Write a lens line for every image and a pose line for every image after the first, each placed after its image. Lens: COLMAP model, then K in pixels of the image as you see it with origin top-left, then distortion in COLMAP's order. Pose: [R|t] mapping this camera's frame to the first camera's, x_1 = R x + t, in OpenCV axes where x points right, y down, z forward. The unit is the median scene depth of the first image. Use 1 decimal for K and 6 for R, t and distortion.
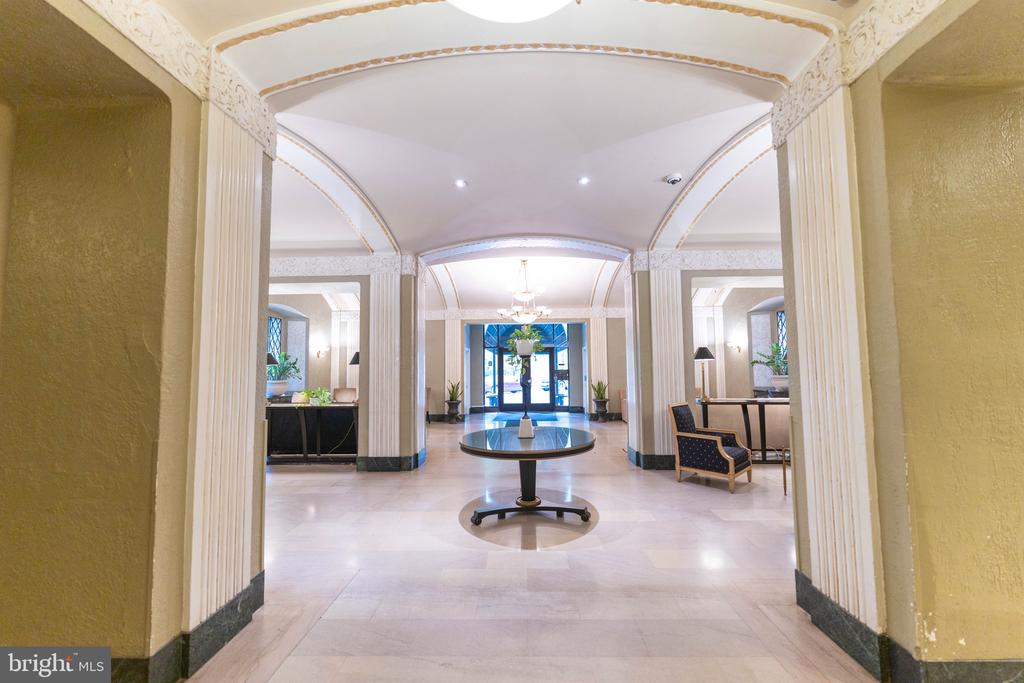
lens RADIAL K [[408.0, 0, 515.4], [0, 408.0, 342.1], [0, 0, 1]] dist [0.000146, -0.000695]
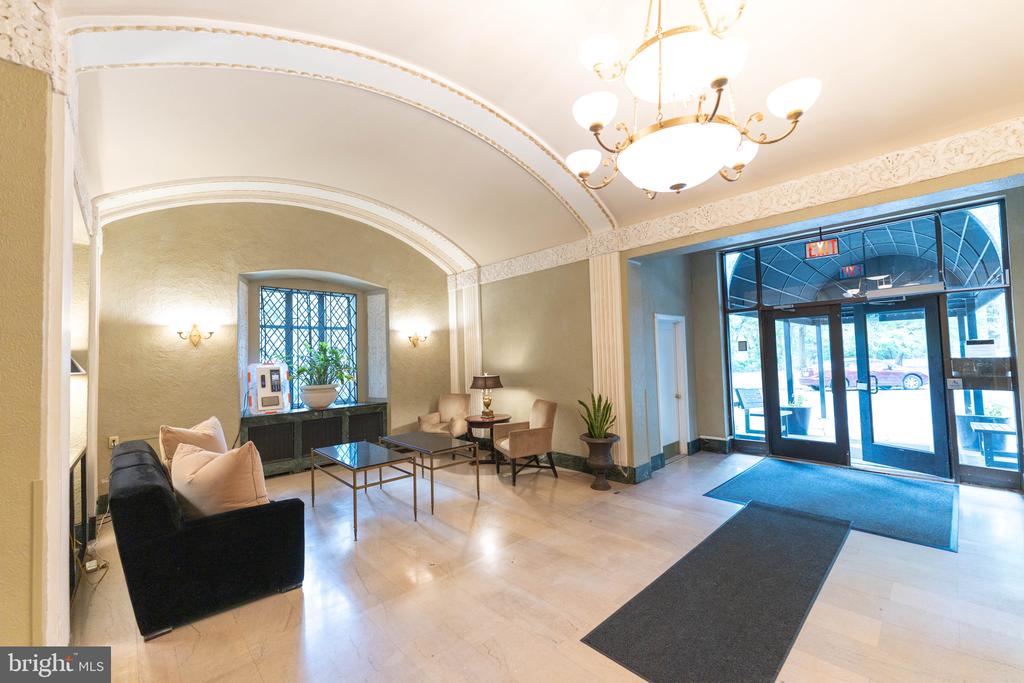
lens RADIAL K [[408.0, 0, 509.7], [0, 408.0, 339.5], [0, 0, 1]] dist [0.000146, -0.000695]
pose [[0.702642, -0.041863, -0.710311, 0.098460], [0.070383, 0.997461, 0.010836, 0.029001], [0.708054, -0.057608, 0.703805, 0.618166]]
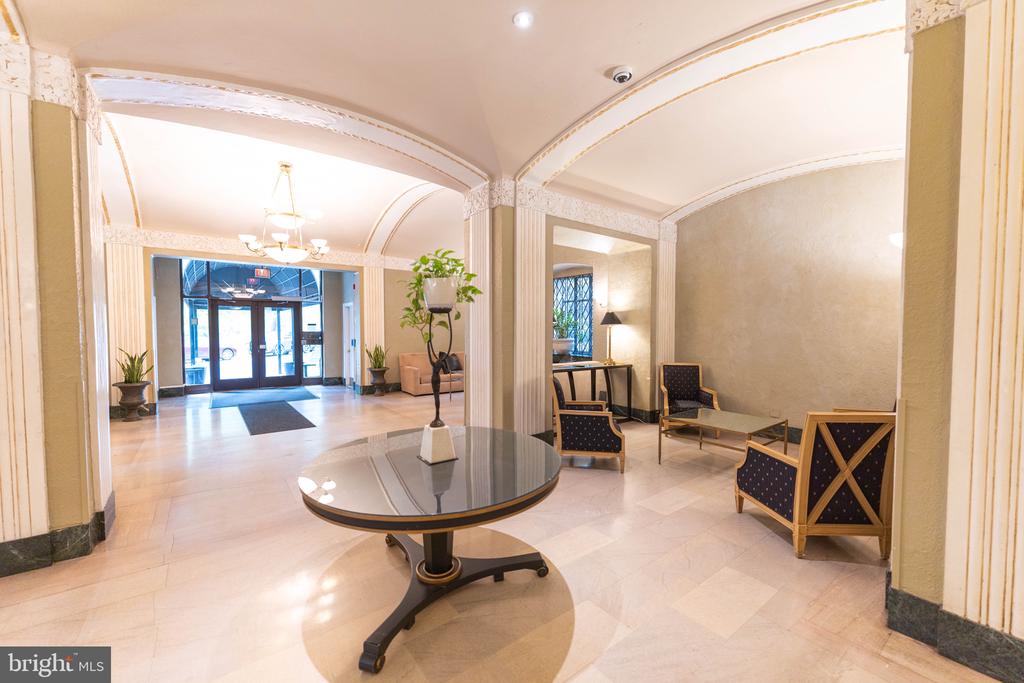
lens RADIAL K [[408.0, 0, 509.1], [0, 408.0, 343.5], [0, 0, 1]] dist [0.000146, -0.000695]
pose [[0.782208, -0.011032, 0.622920, -0.091465], [-0.050605, 0.995415, 0.081173, 0.011490], [-0.620959, -0.095017, 0.778063, 0.203959]]
